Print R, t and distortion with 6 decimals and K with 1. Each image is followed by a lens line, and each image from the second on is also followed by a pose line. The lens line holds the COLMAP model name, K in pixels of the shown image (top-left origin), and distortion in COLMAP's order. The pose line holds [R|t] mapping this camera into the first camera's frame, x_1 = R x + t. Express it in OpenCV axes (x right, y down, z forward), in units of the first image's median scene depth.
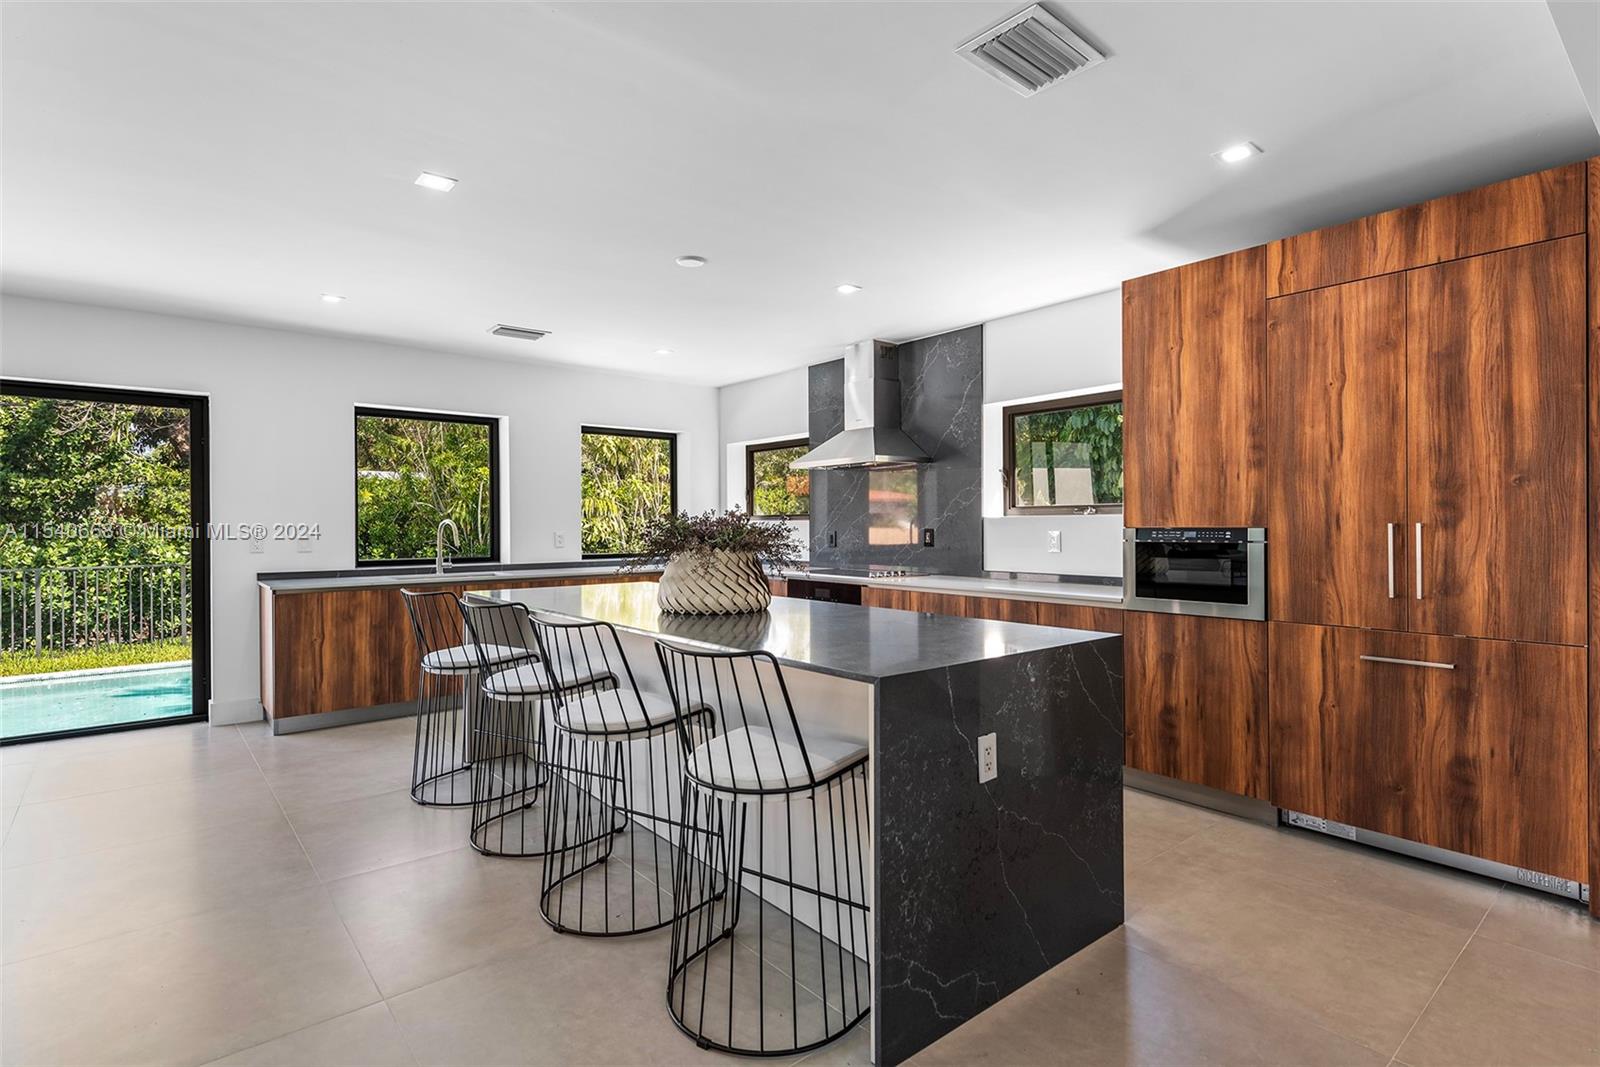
lens RADIAL K [[787.8, 0, 796.9], [0, 787.8, 525.8], [0, 0, 1]] dist [0.013758, -0.002755]
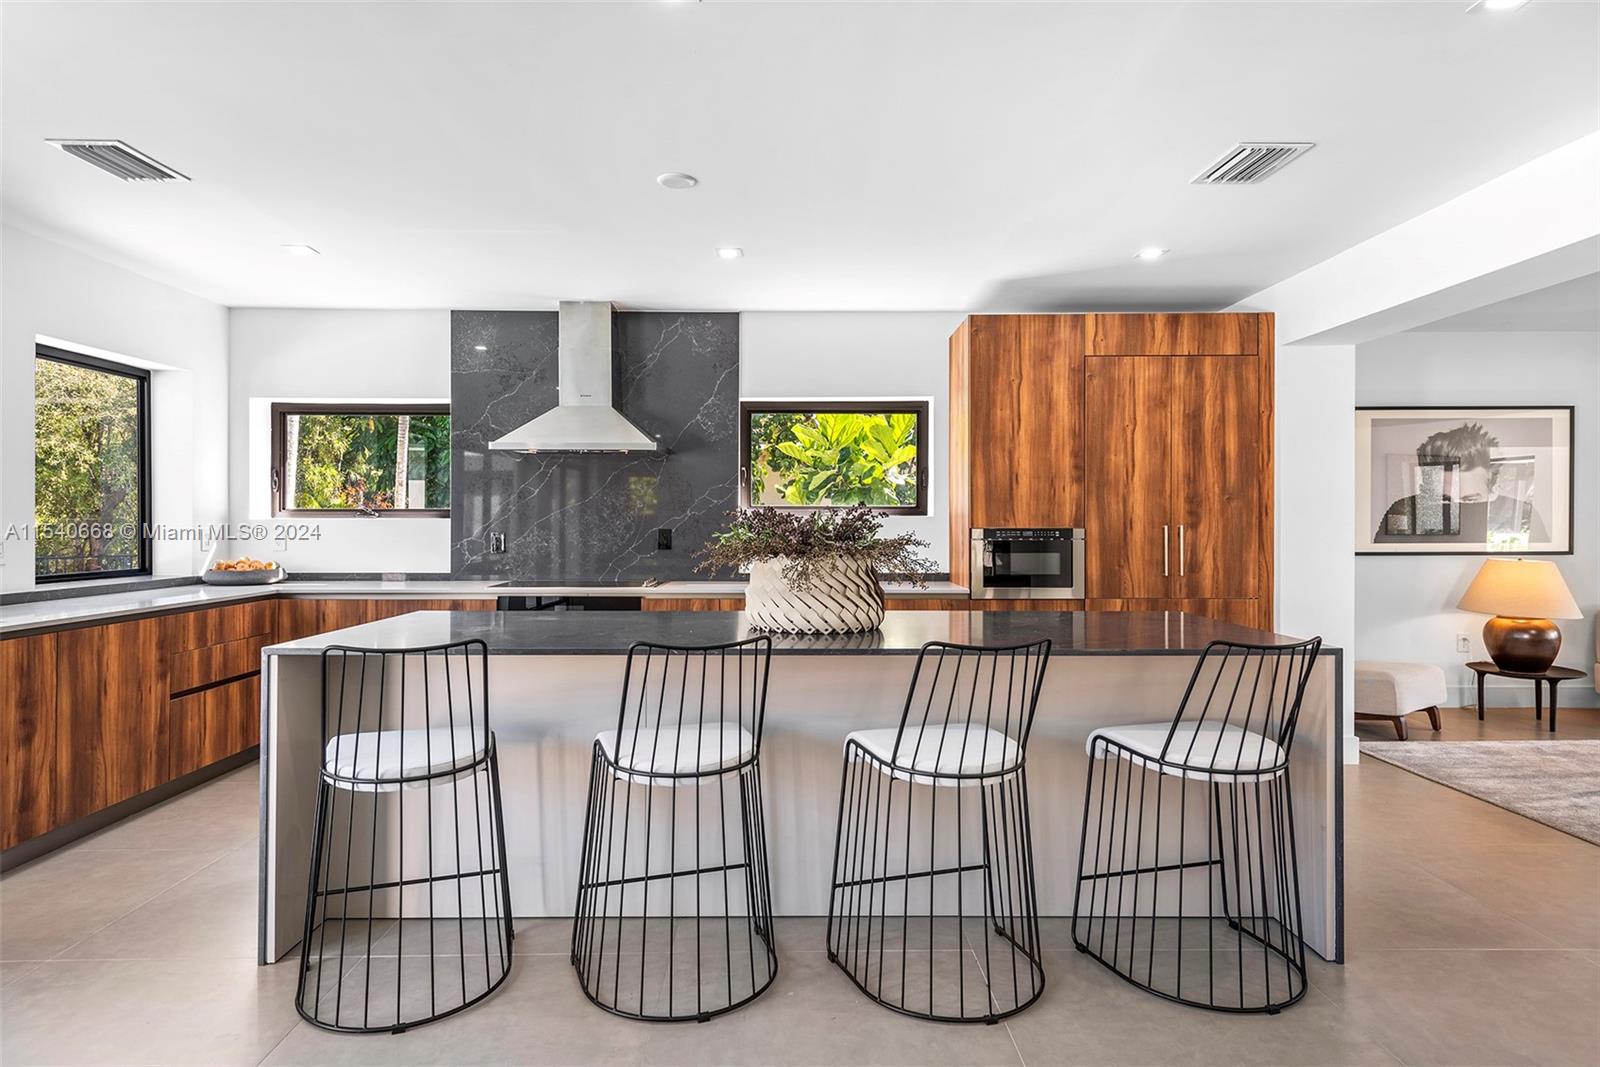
lens RADIAL K [[902.5, 0, 794.9], [0, 902.5, 525.5], [0, 0, 1]] dist [0.016566, -0.001722]
pose [[0.627703, -0.003402, 0.778446, -0.863700], [-0.001812, 0.999981, 0.005832, -0.010276], [-0.778451, -0.005071, 0.627685, 0.415936]]
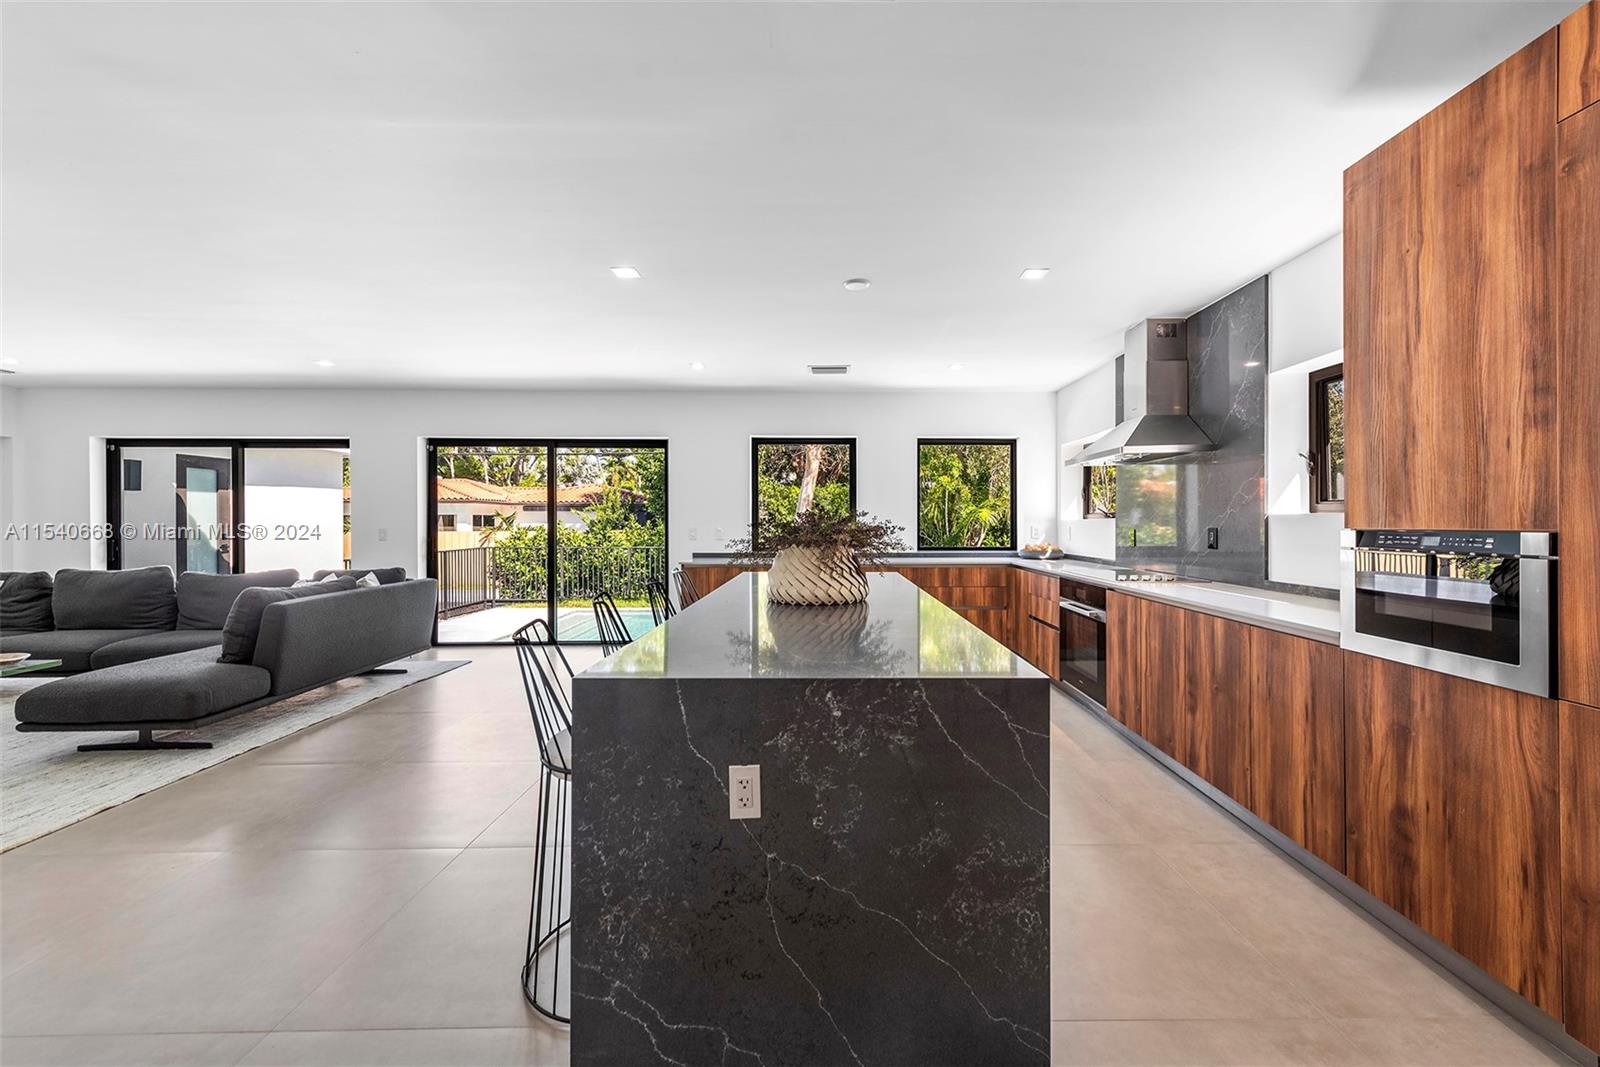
lens RADIAL K [[645.9, 0, 826.2], [0, 645.9, 522.4], [0, 0, 1]] dist [0.005650, -0.001806]
pose [[0.775736, 0.004590, -0.631040, 0.469356], [-0.004323, 0.999989, 0.001959, -0.003167], [0.631042, 0.001209, 0.775748, 0.311655]]
